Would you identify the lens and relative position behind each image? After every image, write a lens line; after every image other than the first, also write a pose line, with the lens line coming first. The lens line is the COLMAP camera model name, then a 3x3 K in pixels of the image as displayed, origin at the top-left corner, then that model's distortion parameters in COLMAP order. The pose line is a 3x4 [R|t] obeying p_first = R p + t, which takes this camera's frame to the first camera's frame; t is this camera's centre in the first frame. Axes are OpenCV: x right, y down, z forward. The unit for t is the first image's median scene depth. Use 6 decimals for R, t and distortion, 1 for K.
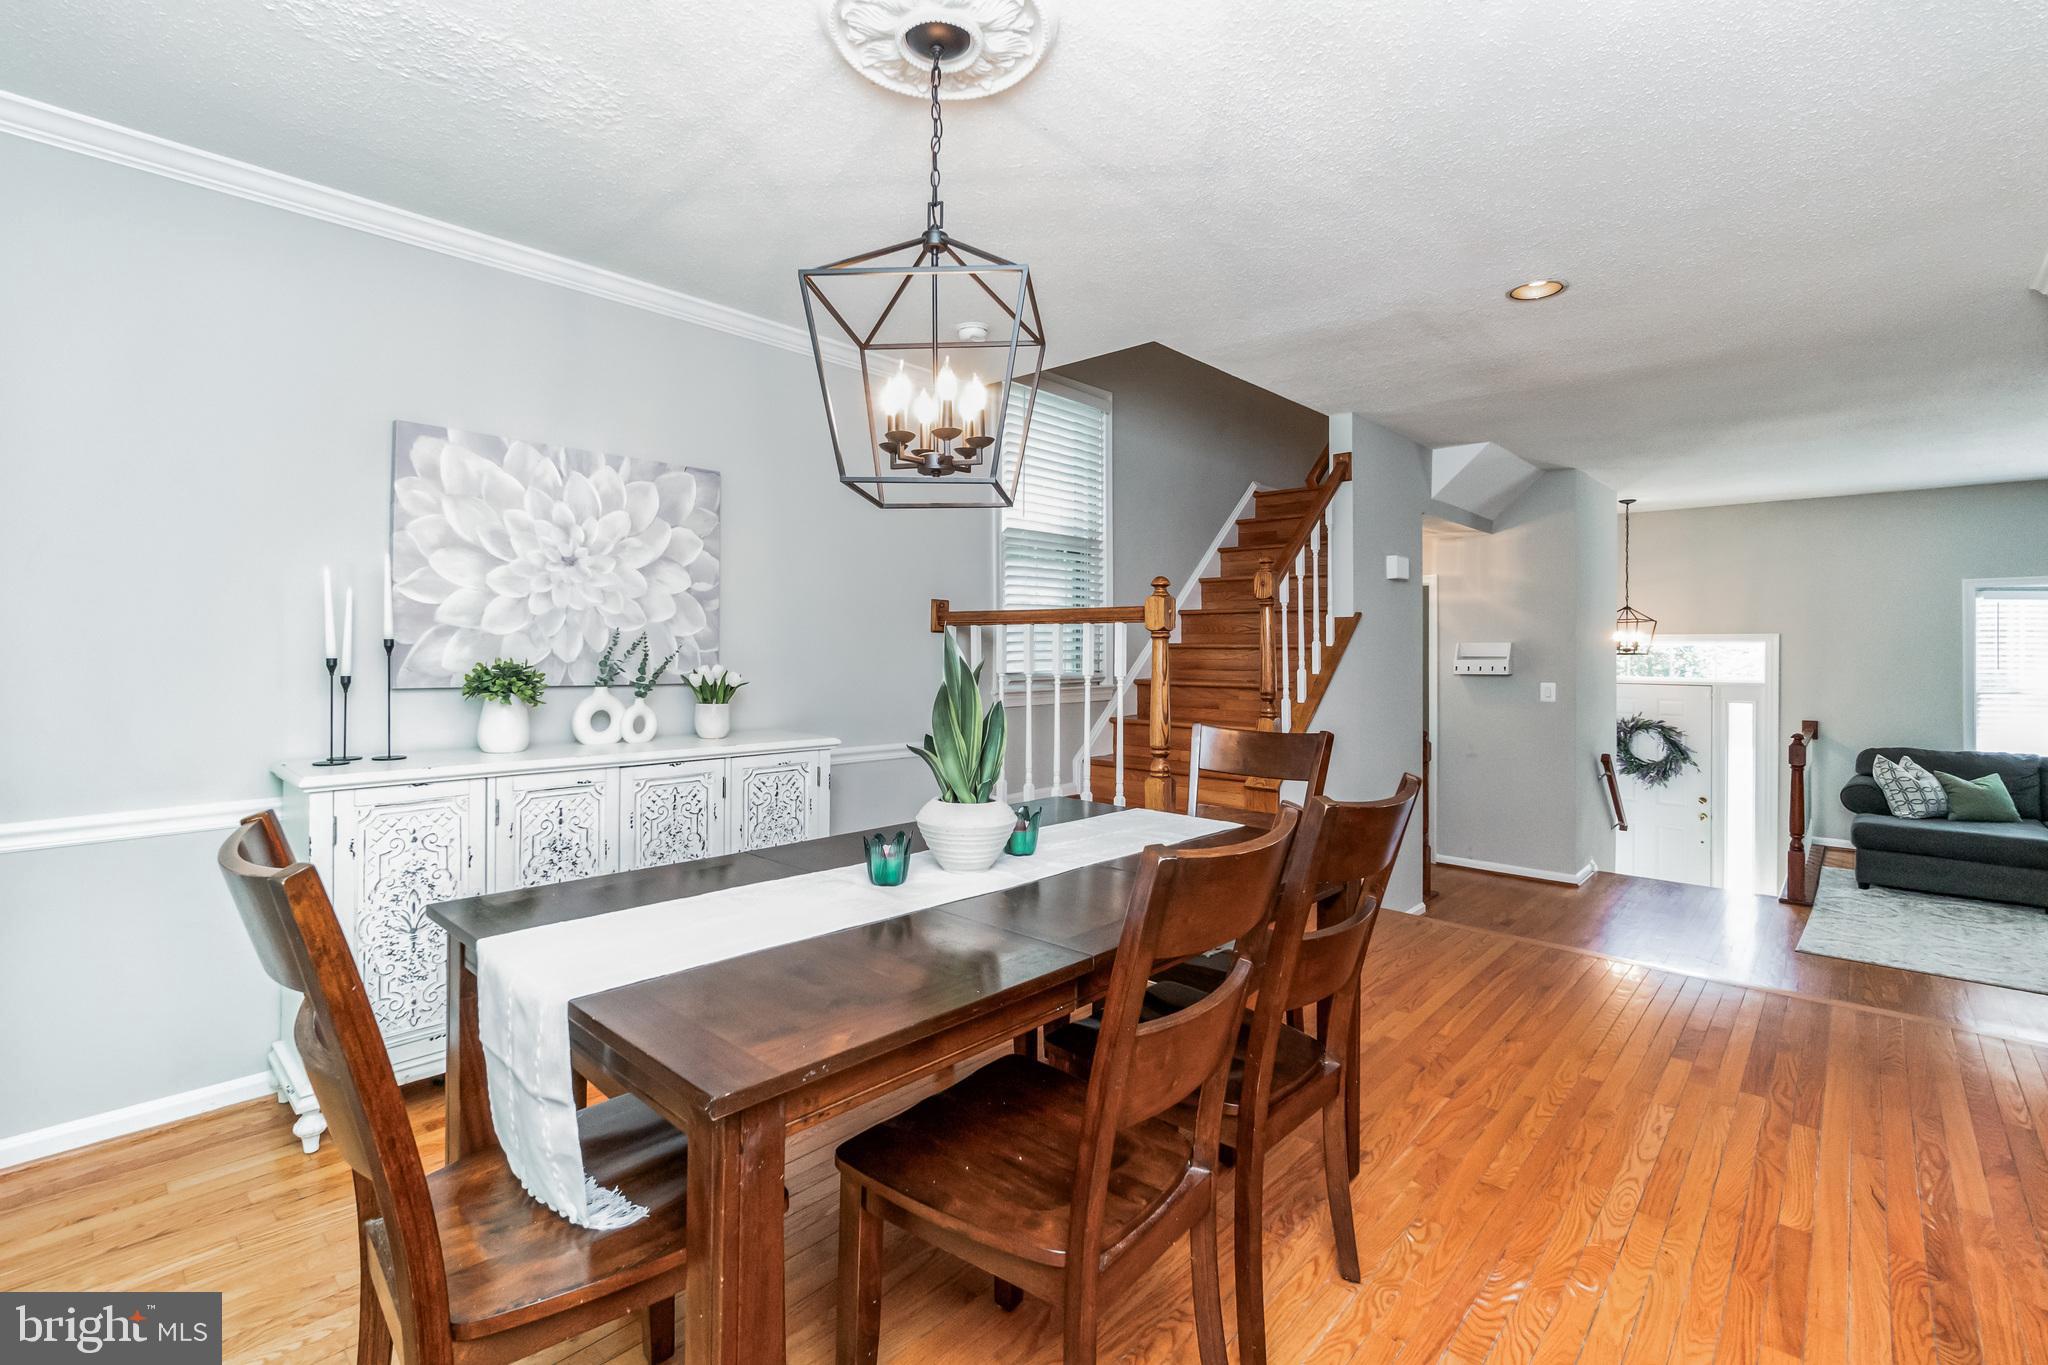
lens RADIAL K [[899.7, 0, 1022.2], [0, 899.7, 657.4], [0, 0, 1]] dist [-0.003248, 0.000136]
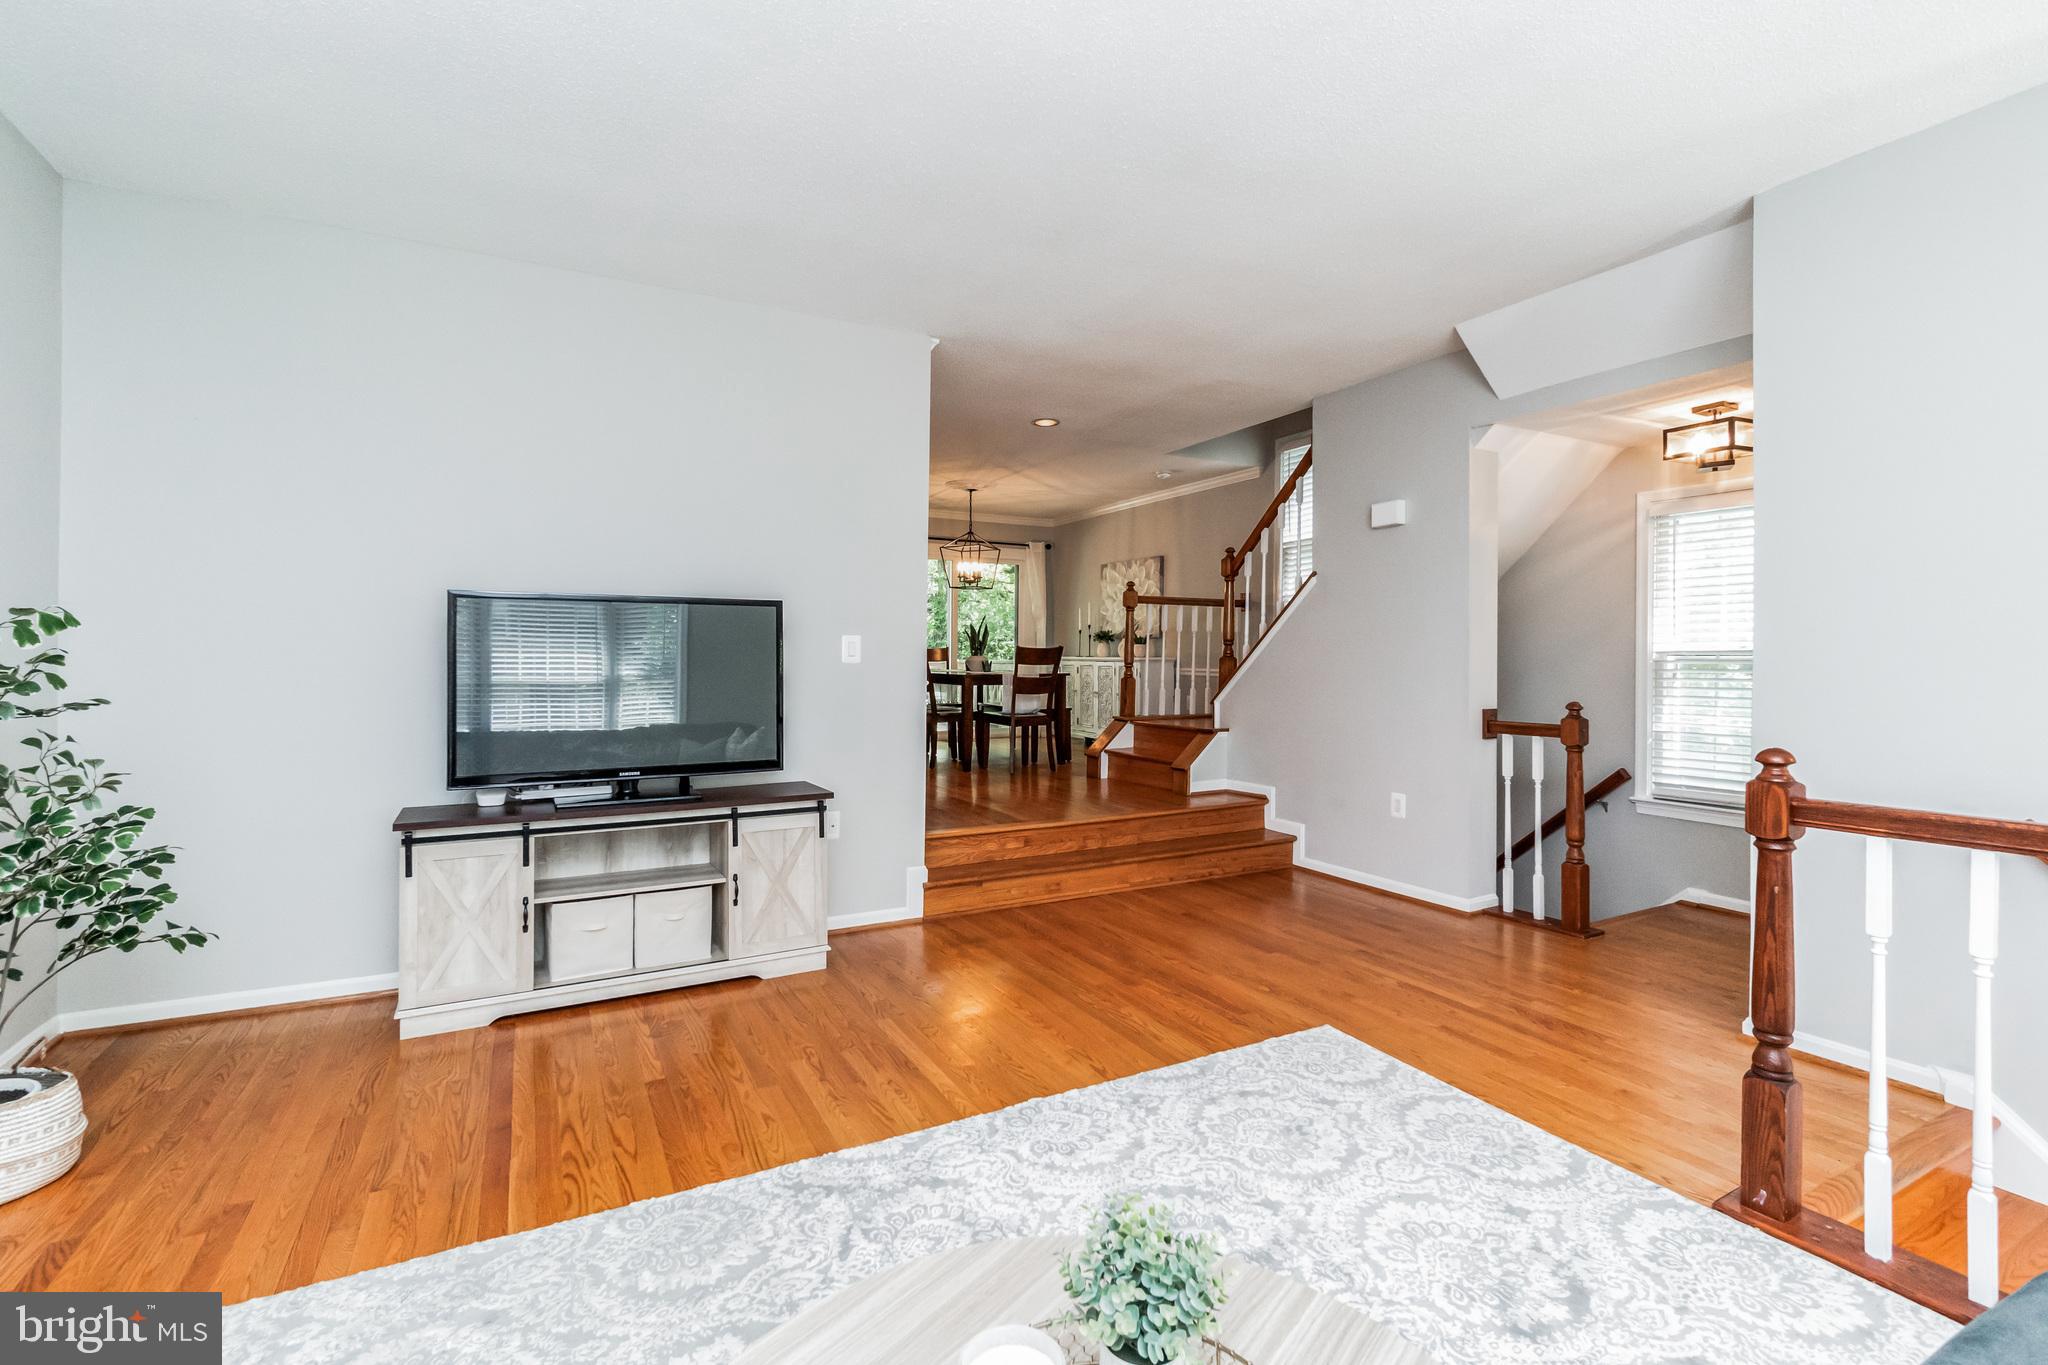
lens RADIAL K [[917.1, 0, 1020.6], [0, 917.1, 662.4], [0, 0, 1]] dist [-0.004428, -0.000030]
pose [[-0.316316, -0.002186, -0.948651, 0.993996], [-0.016691, 0.999855, 0.003261, 0.042121], [0.948507, 0.016865, -0.316307, 0.635504]]
